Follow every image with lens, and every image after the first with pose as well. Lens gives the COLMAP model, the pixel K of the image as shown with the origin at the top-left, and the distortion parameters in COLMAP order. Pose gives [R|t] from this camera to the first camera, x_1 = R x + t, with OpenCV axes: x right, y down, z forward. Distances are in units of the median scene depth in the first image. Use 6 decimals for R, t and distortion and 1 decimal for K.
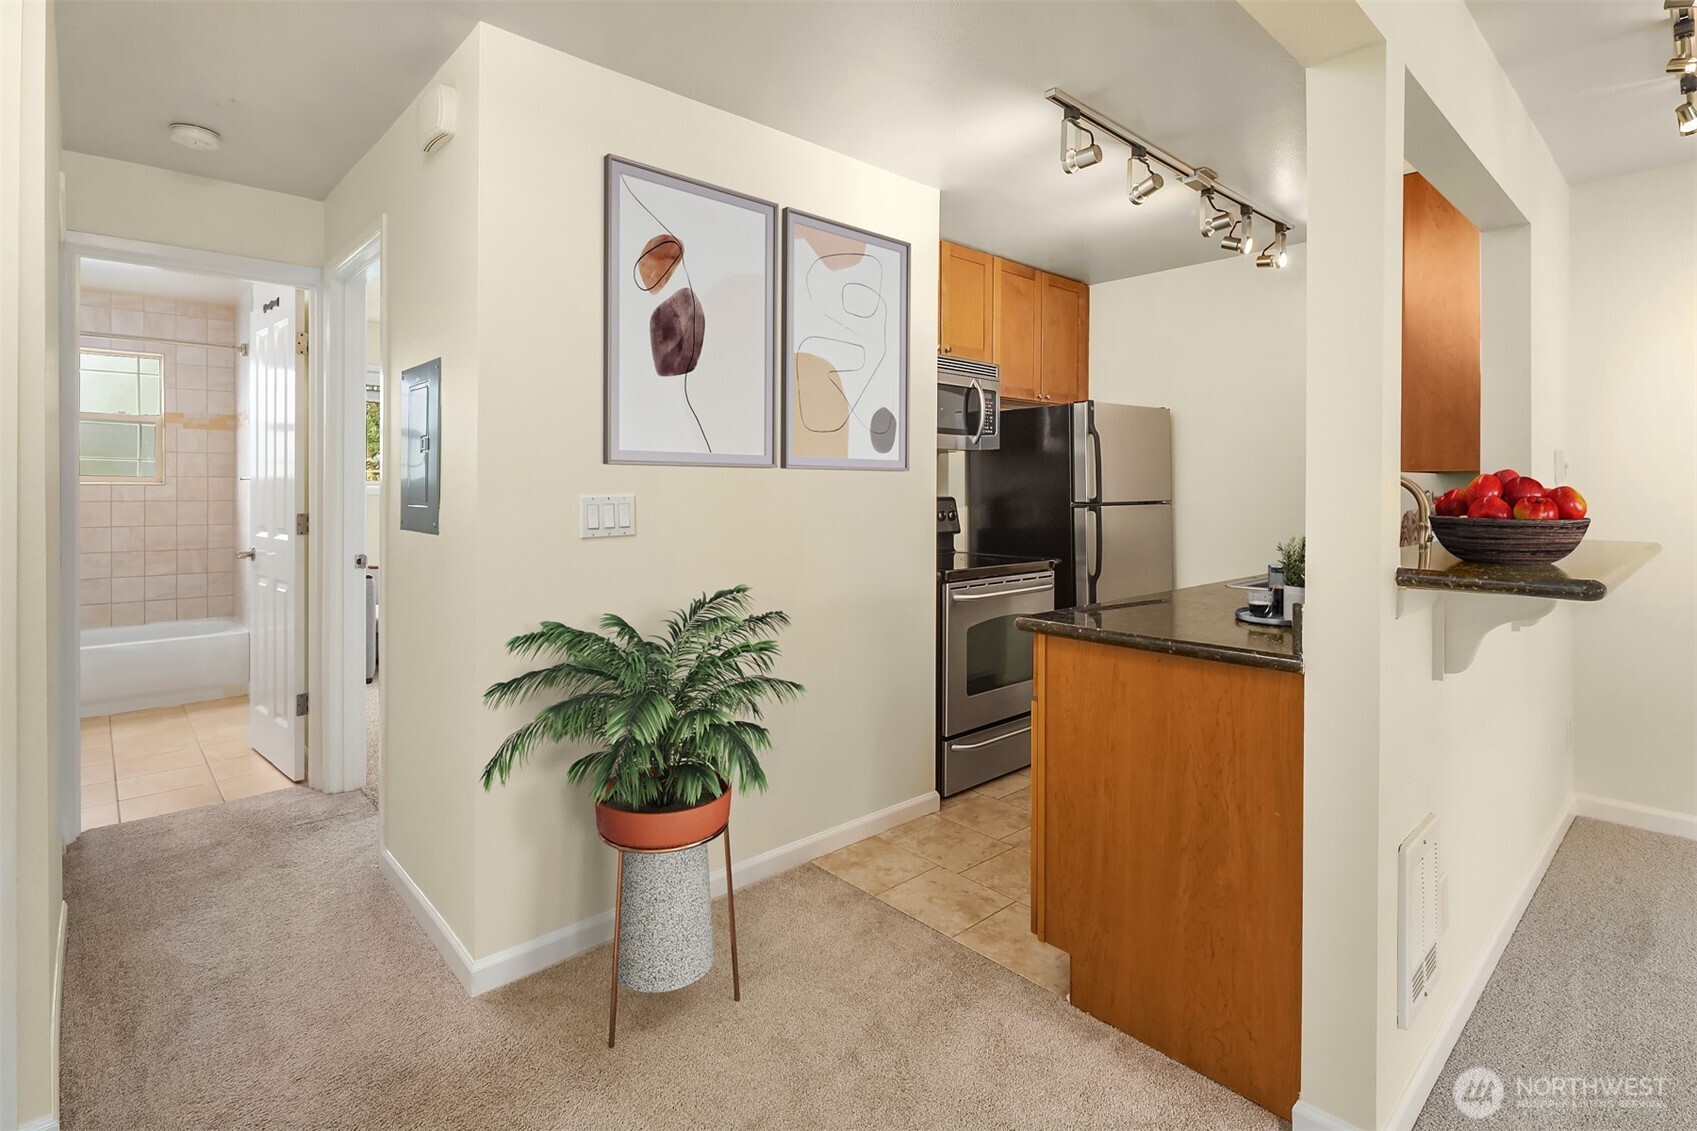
lens RADIAL K [[842.8, 0, 848.0], [0, 842.8, 498.3], [0, 0, 1]] dist [0.014114, 0.000188]
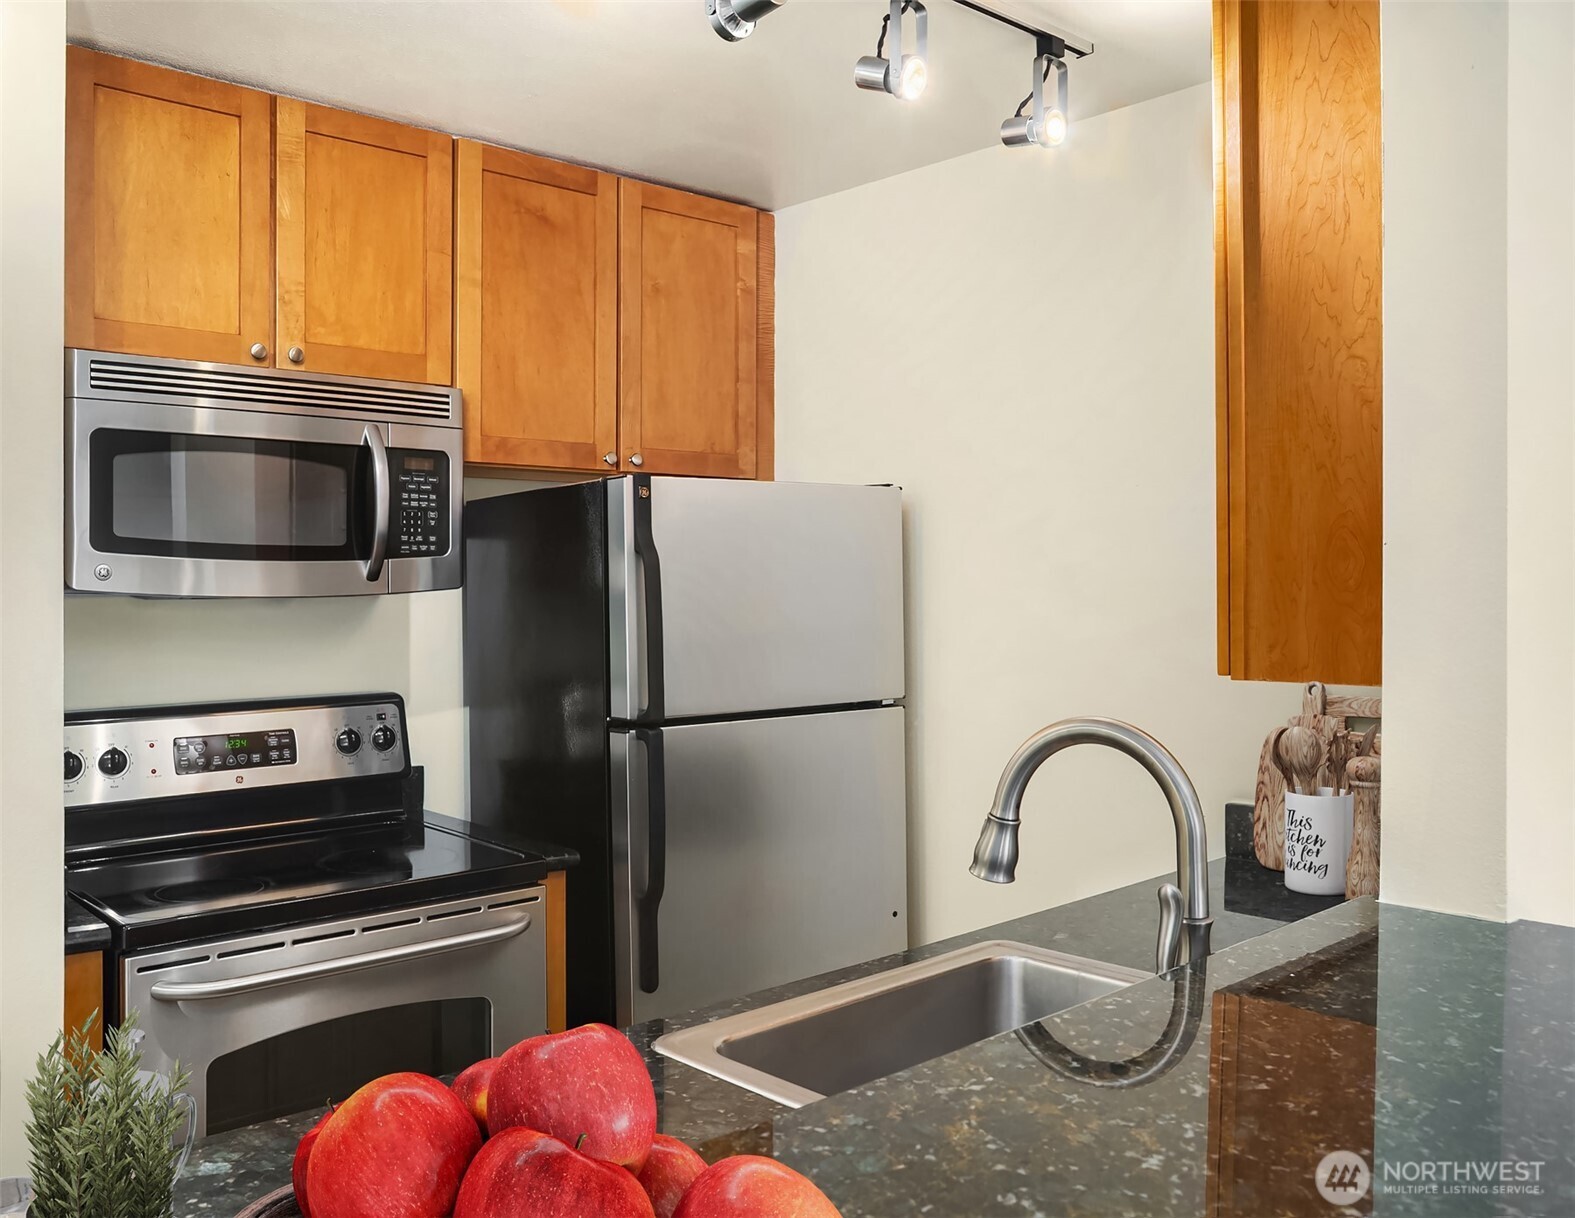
lens RADIAL K [[1332.2, 0, 787.5], [0, 1332.2, 609.0], [0, 0, 1]] dist [-0.054050, 0.000917]
pose [[0.999866, -0.005889, -0.015245, 0.475940], [0.006030, 0.999939, 0.009260, -0.070666], [0.015189, -0.009351, 0.999841, 0.445186]]
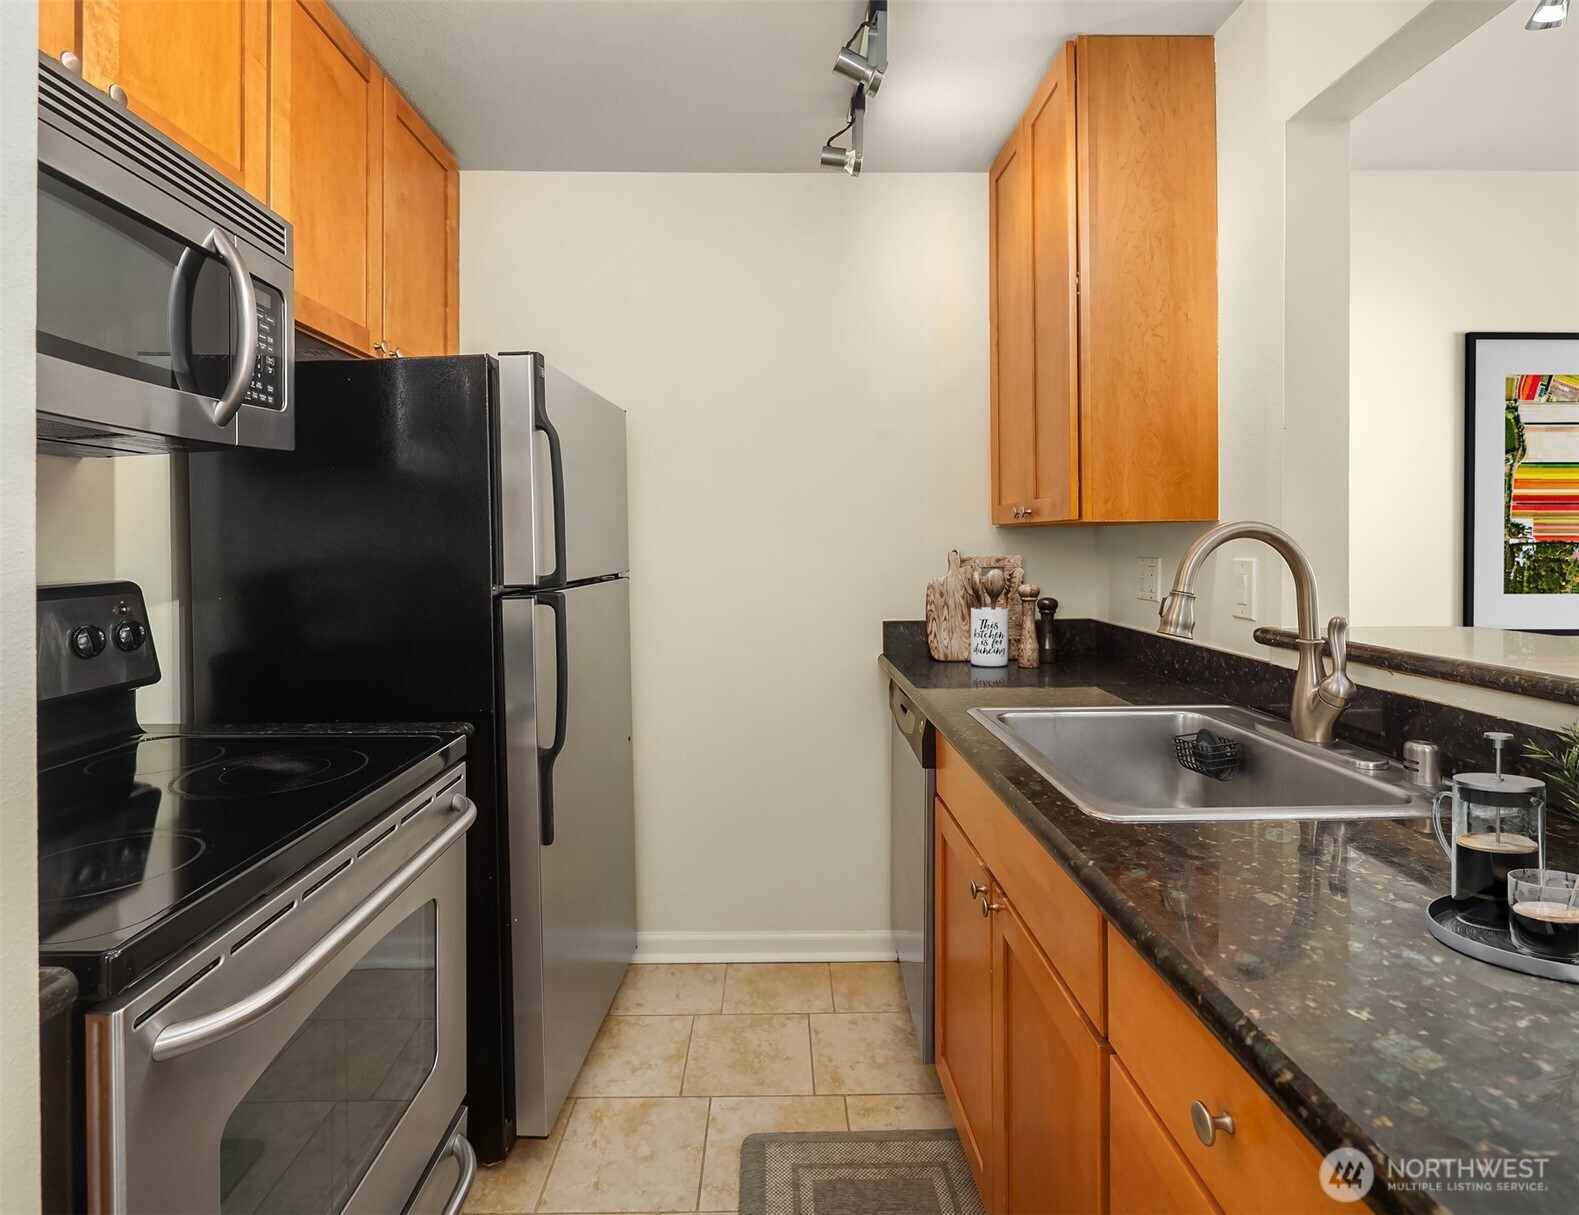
lens RADIAL K [[780.3, 0, 775.6], [0, 780.3, 542.5], [0, 0, 1]] dist [0.019347, -0.000986]
pose [[0.678560, -0.000484, 0.734545, 0.090957], [0.013753, 0.999833, -0.012046, -0.013613], [-0.734416, 0.018276, 0.678453, 0.812944]]
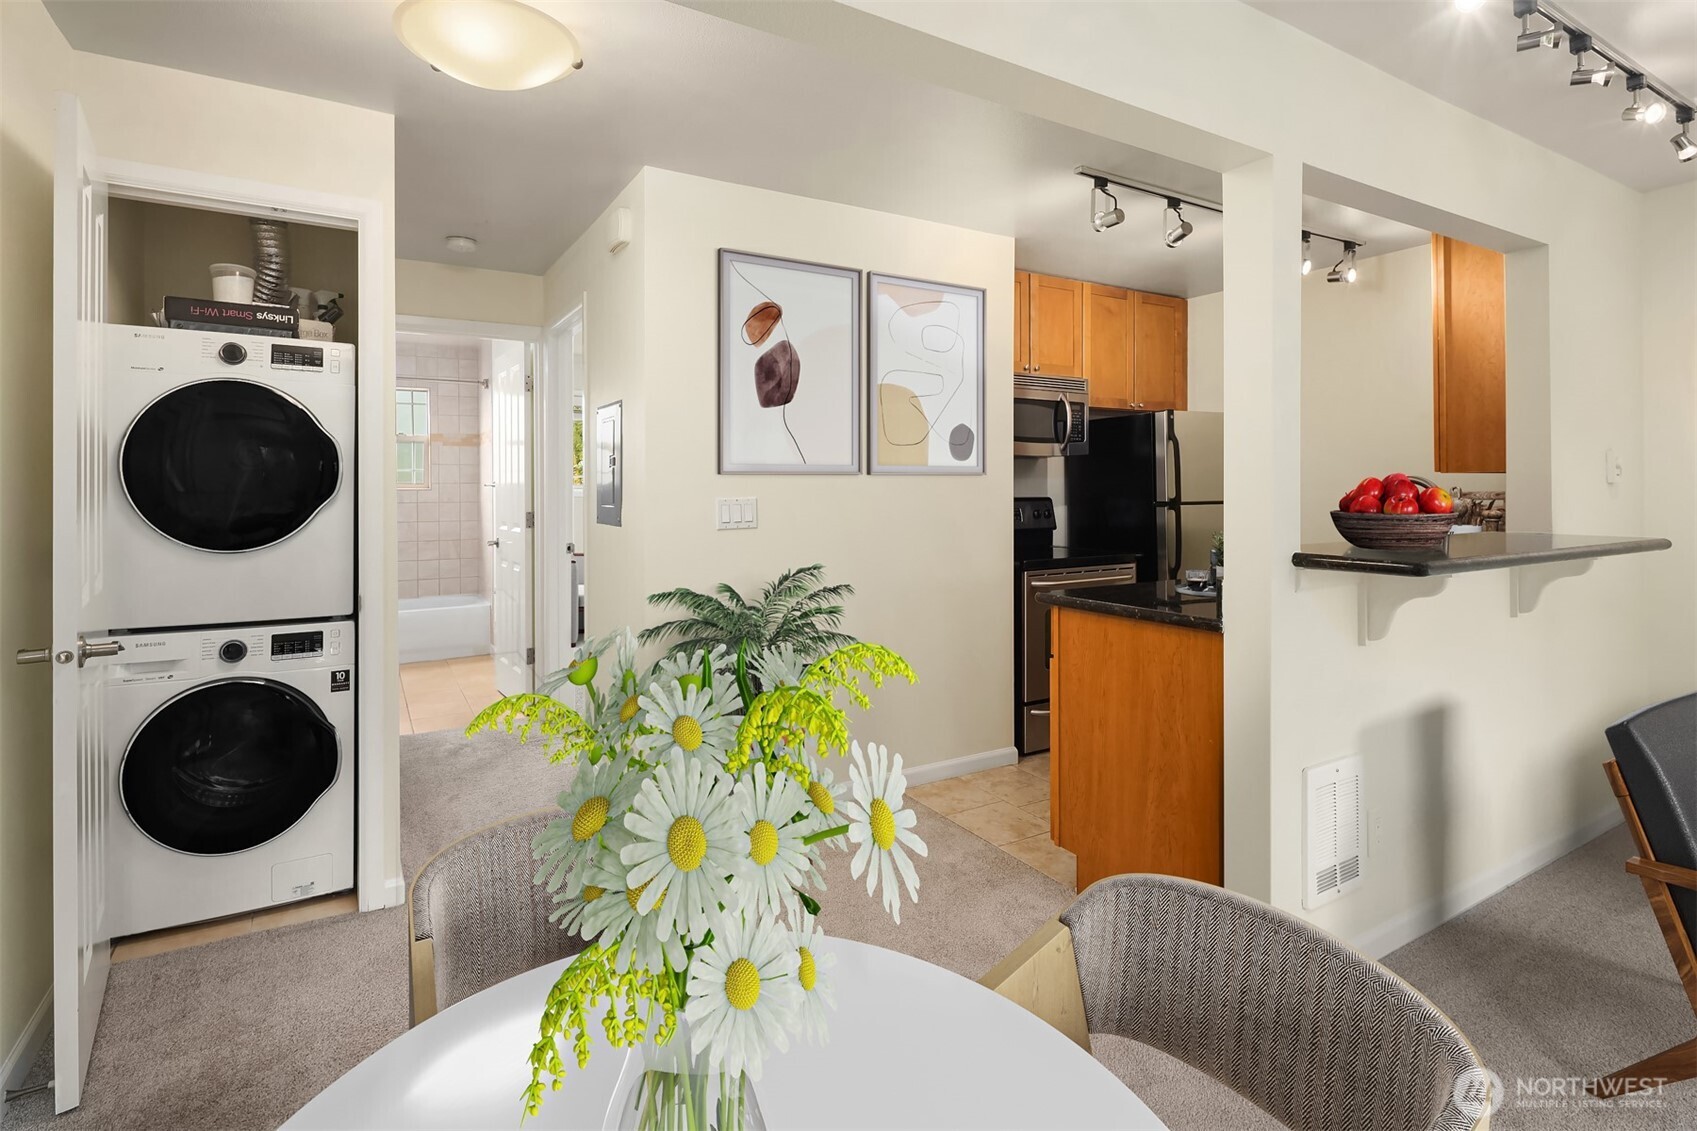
lens RADIAL K [[827.5, 0, 851.2], [0, 827.5, 479.0], [0, 0, 1]] dist [-0.001084, -0.000218]
pose [[0.979093, -0.007888, -0.203260, 0.127139], [0.002922, 0.999690, -0.024718, 0.000657], [0.203392, 0.023607, 0.978813, -0.180800]]
